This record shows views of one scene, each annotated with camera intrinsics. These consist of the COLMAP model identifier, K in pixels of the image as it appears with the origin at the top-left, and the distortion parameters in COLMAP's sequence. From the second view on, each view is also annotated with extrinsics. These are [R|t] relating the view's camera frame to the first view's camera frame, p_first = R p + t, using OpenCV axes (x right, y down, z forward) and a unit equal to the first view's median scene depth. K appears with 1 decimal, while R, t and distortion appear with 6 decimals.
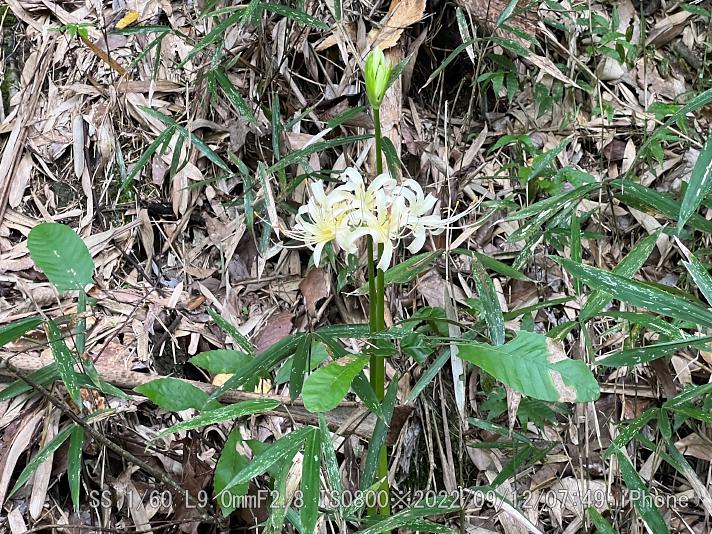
lens RADIAL K [[1594.6, 0, 359.8], [0, 1594.6, 268.9], [0, 0, 1]] dist [0.322131, 0.000000]
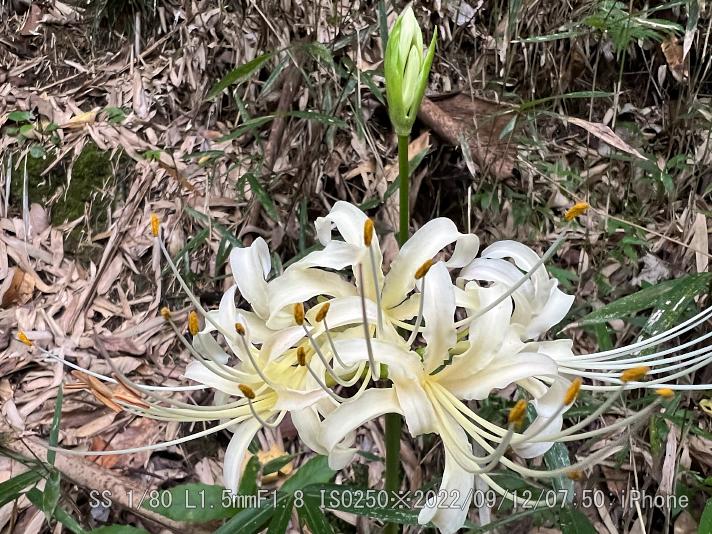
lens RADIAL K [[541.5, 0, 355.7], [0, 541.5, 271.5], [0, 0, 1]] dist [-0.067281, -0.001710]
pose [[0.999057, 0.011334, -0.041909, 0.001384], [-0.014545, 0.996916, -0.077120, -0.025955], [0.040906, 0.077656, 0.996141, 0.578716]]
